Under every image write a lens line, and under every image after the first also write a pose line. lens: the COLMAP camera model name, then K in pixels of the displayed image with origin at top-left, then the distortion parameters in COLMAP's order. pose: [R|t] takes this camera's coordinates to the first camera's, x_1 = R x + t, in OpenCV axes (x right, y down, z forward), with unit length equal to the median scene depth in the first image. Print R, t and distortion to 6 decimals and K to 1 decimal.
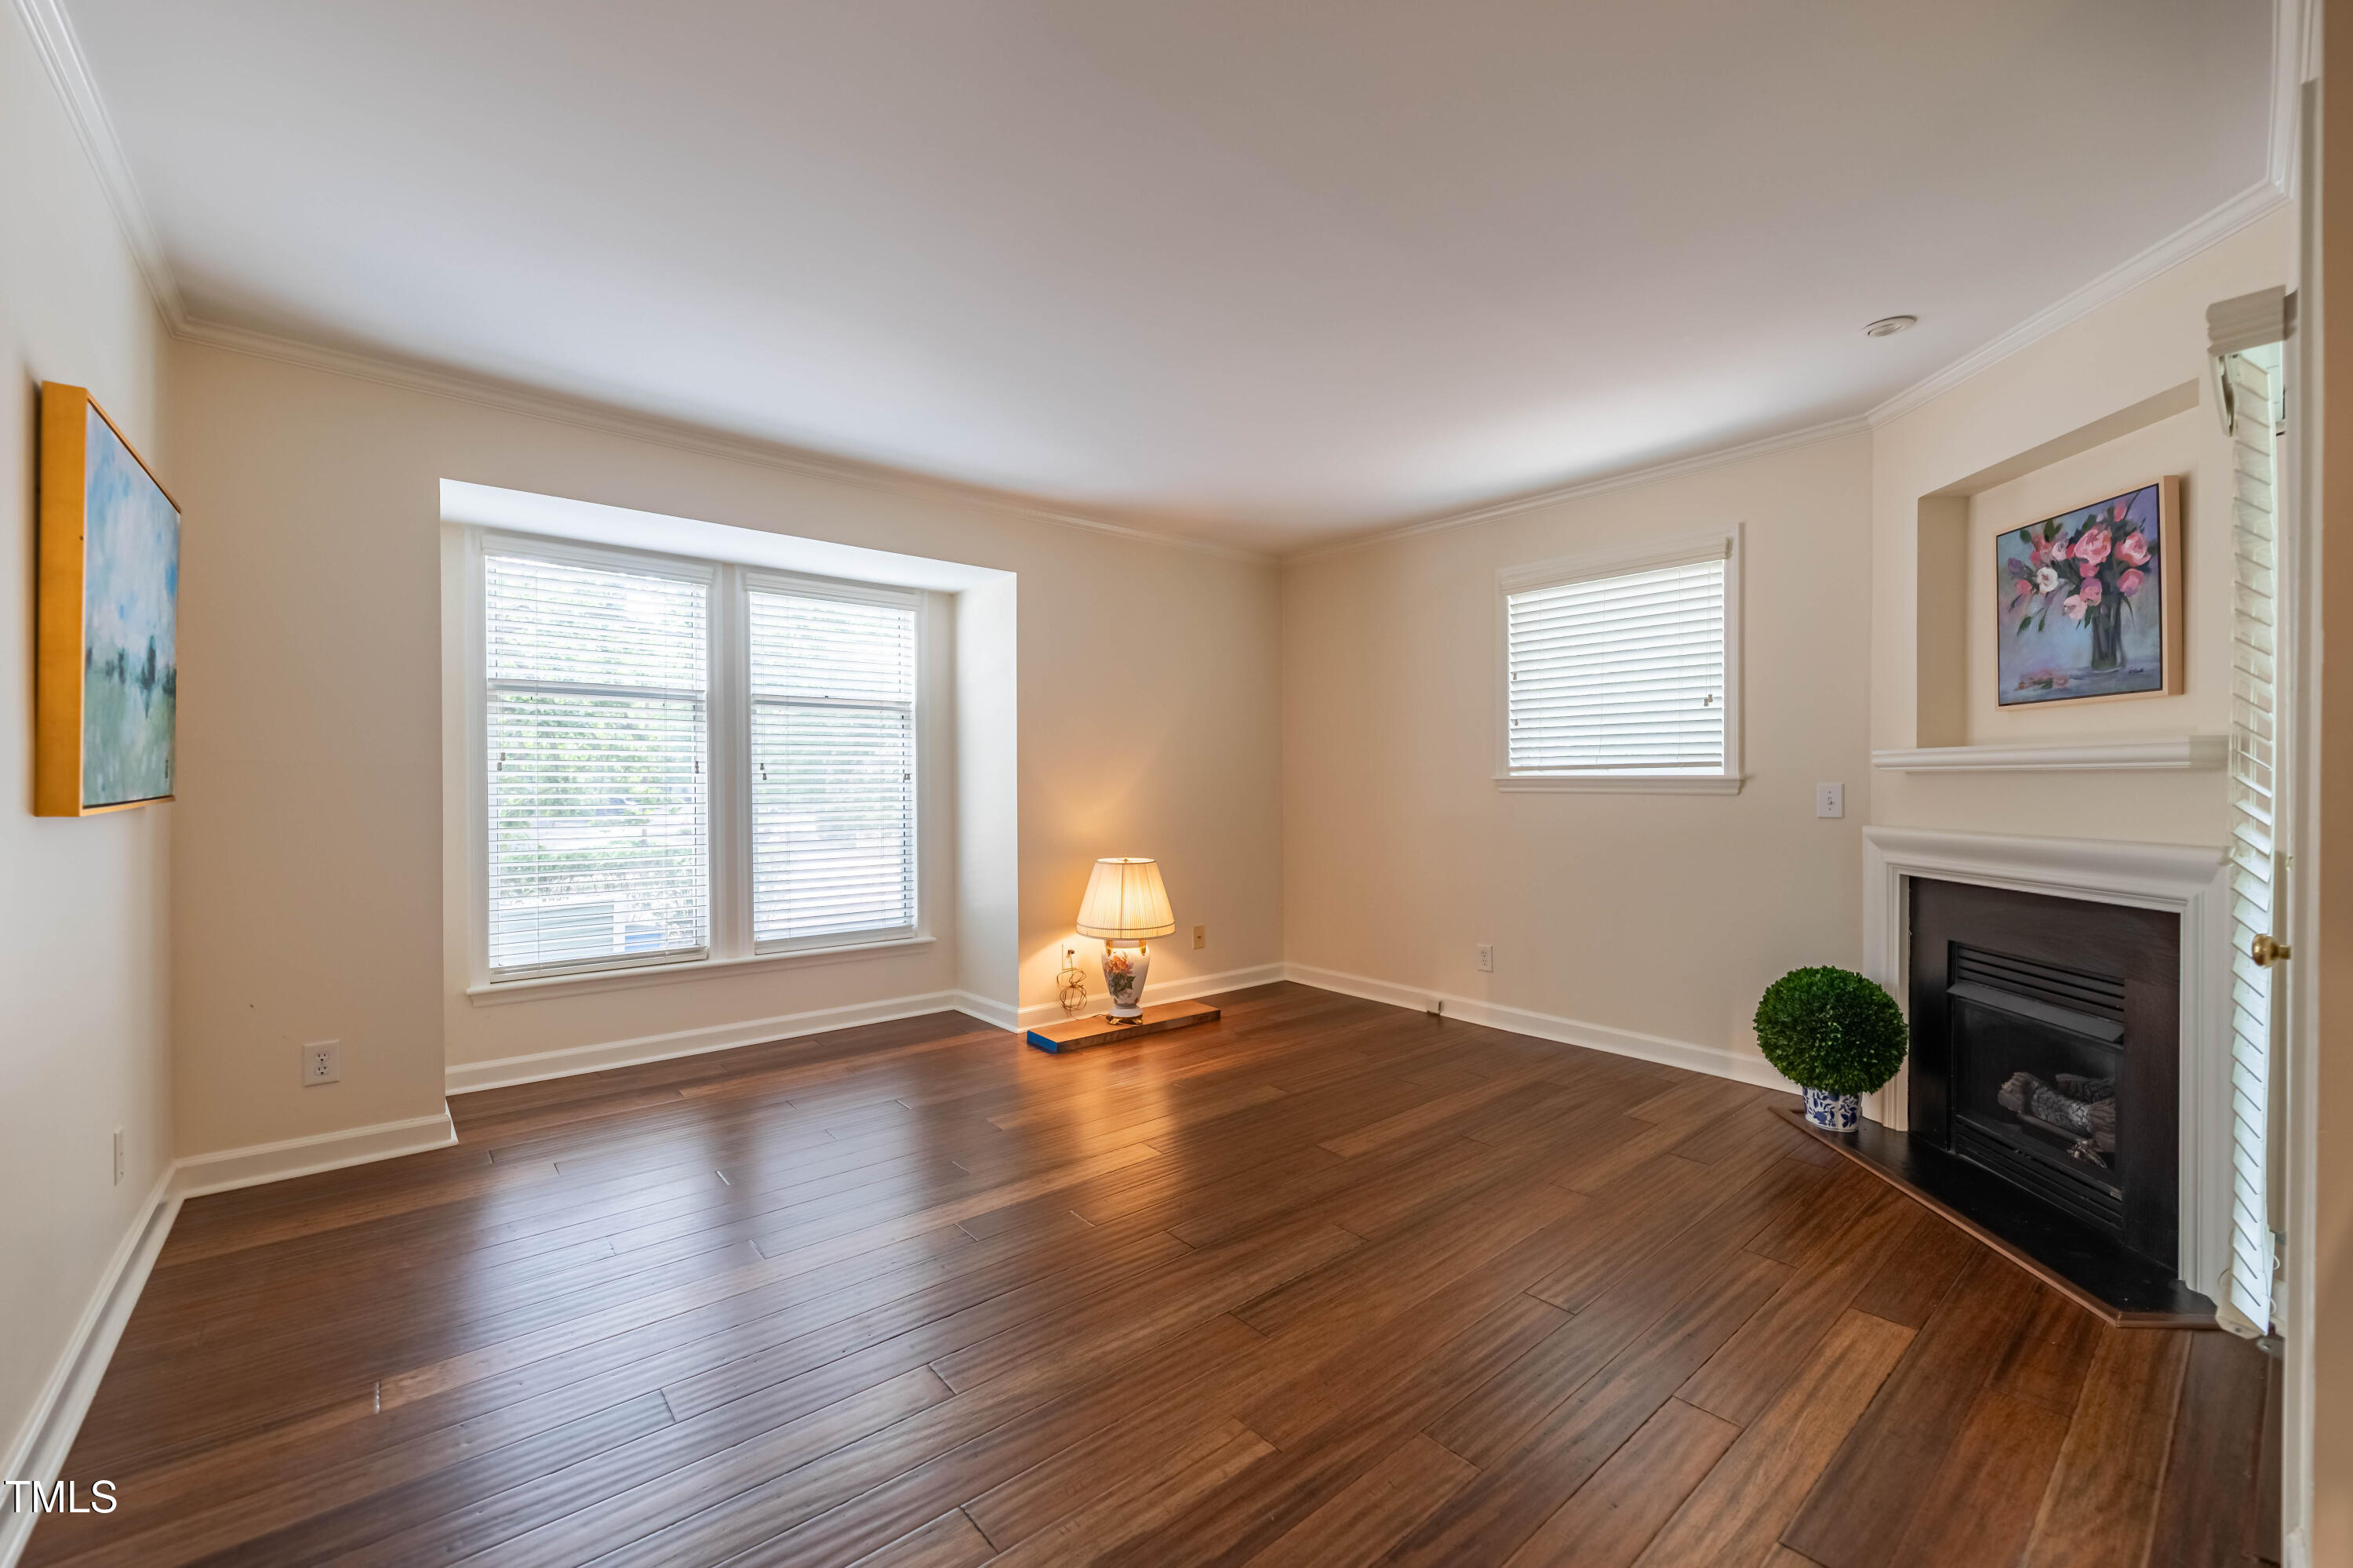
lens RADIAL K [[944.8, 0, 1181.3], [0, 944.8, 787.1], [0, 0, 1]] dist [0.005088, -0.003701]
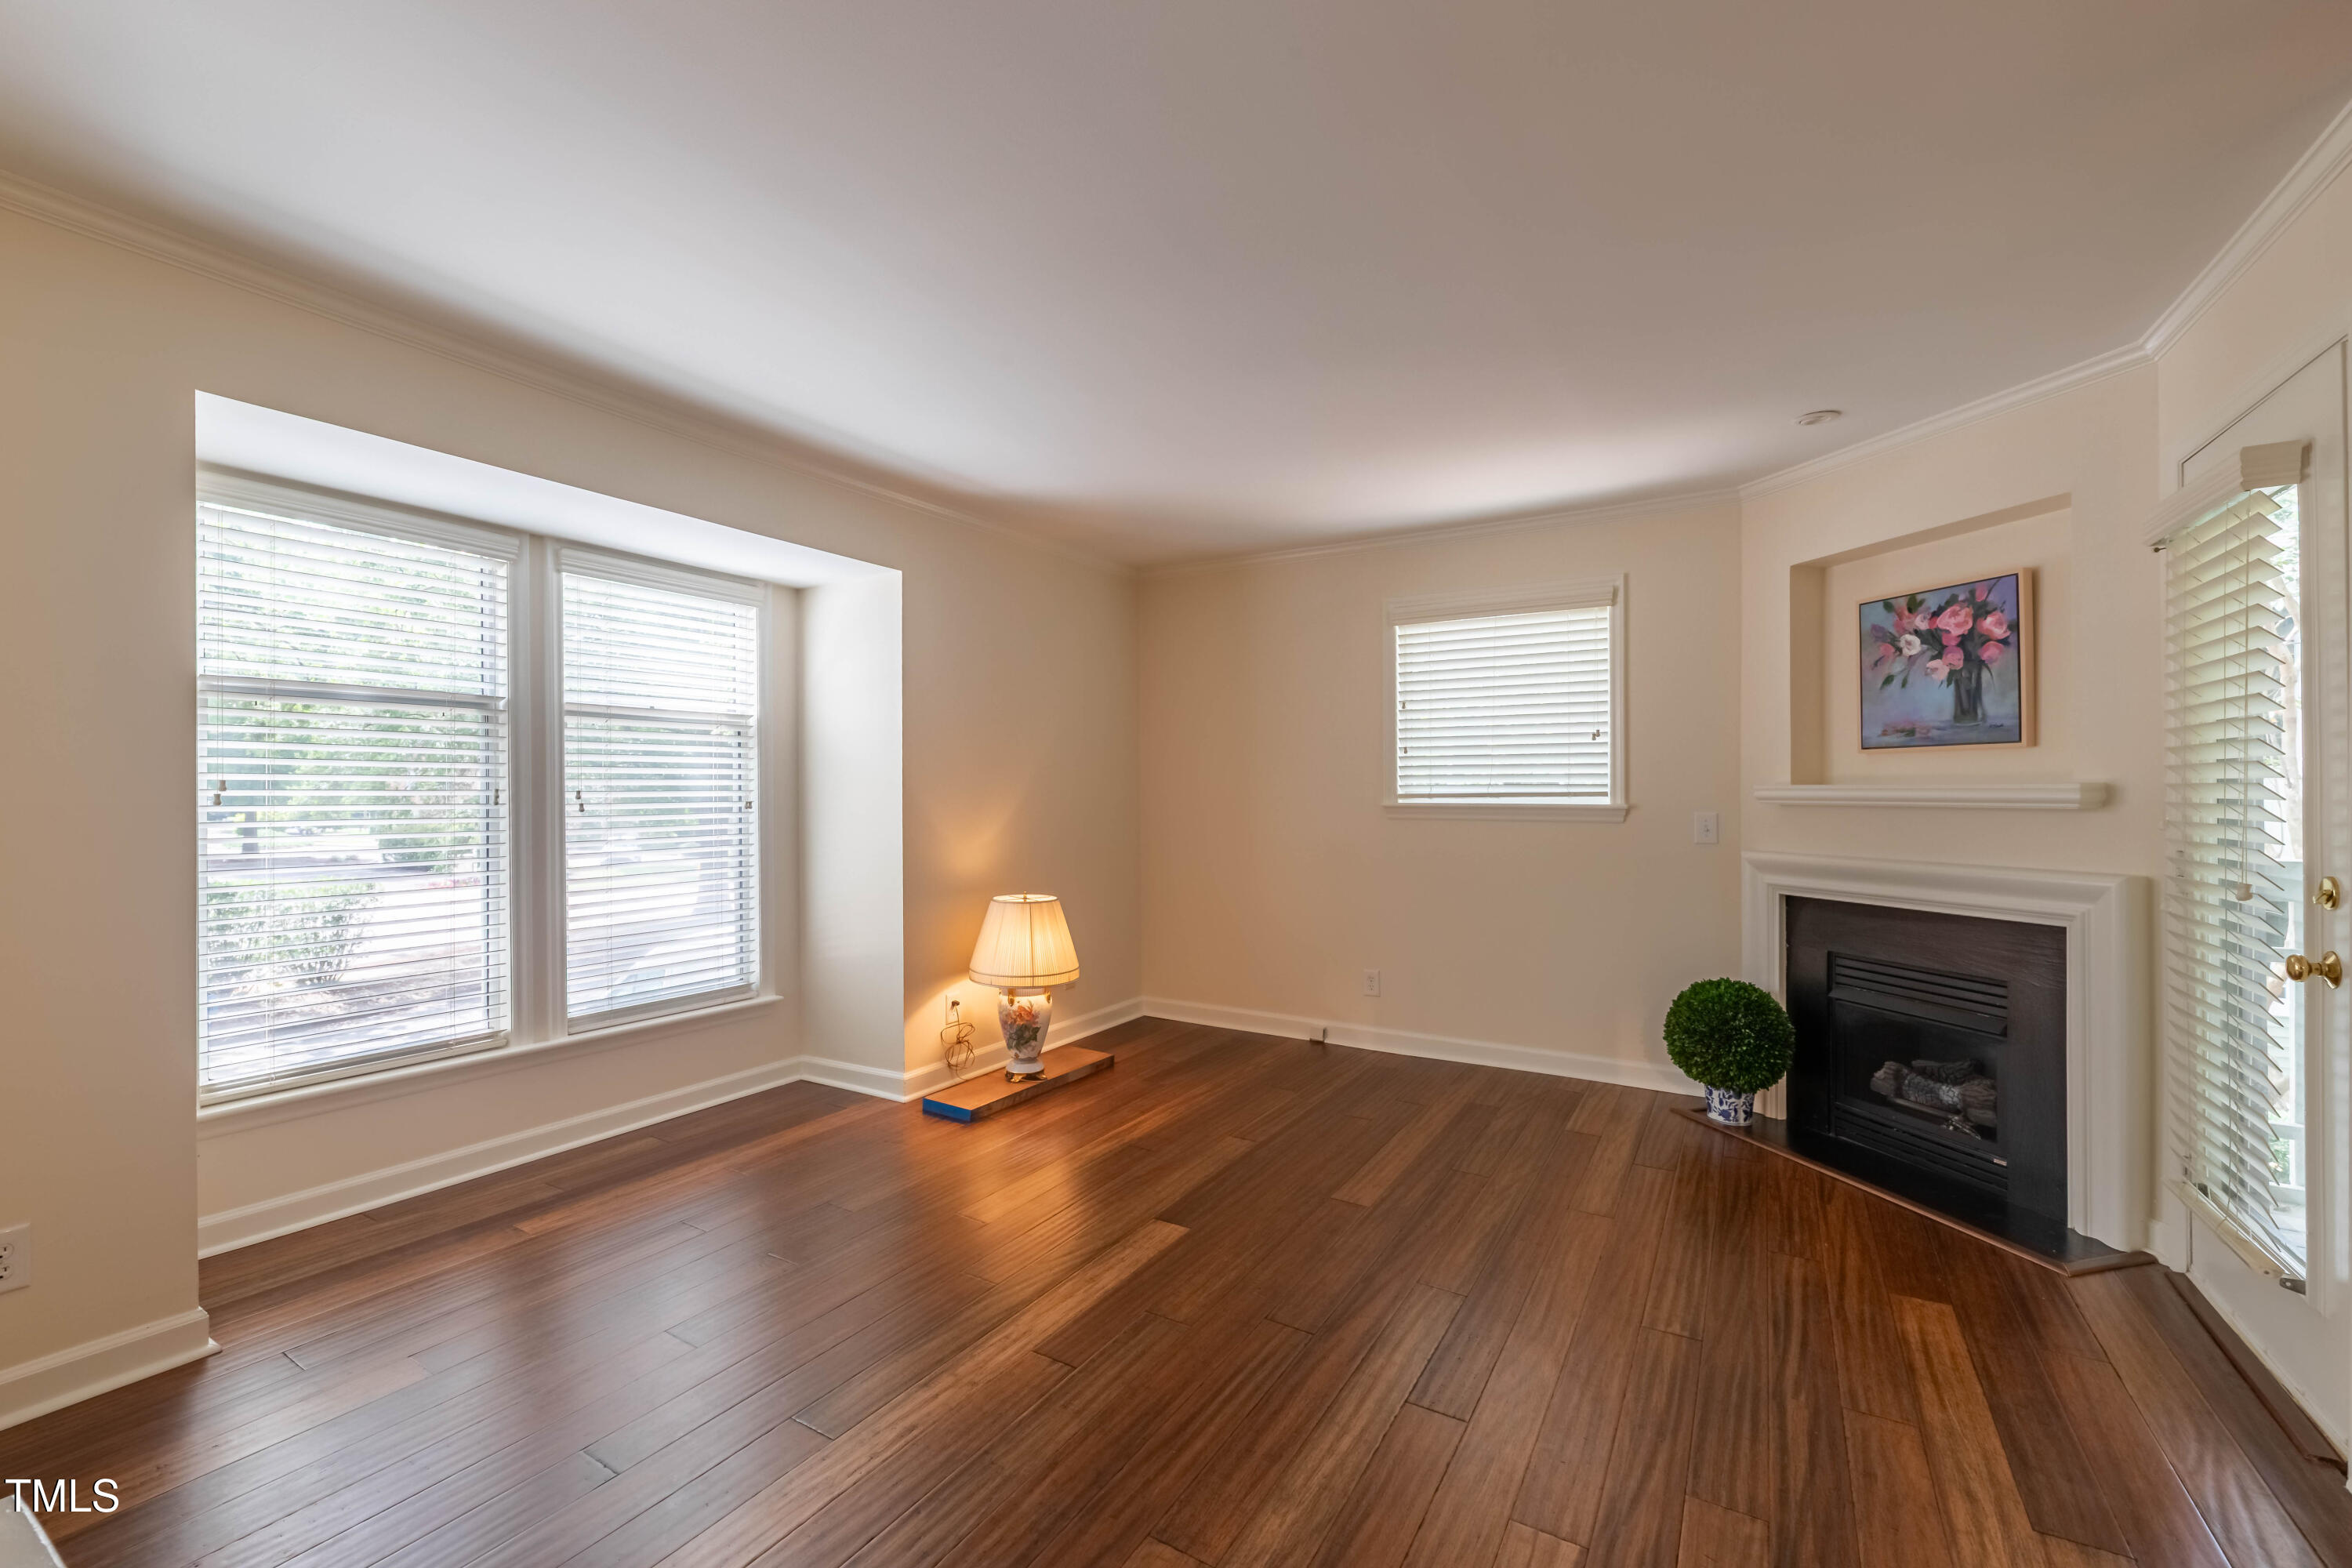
lens RADIAL K [[944.4, 0, 1150.5], [0, 944.4, 791.1], [0, 0, 1]] dist [0.005088, -0.003701]
pose [[0.952218, 0.002140, 0.305410, -0.237456], [0.001830, 0.999918, -0.012712, -0.014697], [-0.305412, 0.012664, 0.952136, 0.107335]]
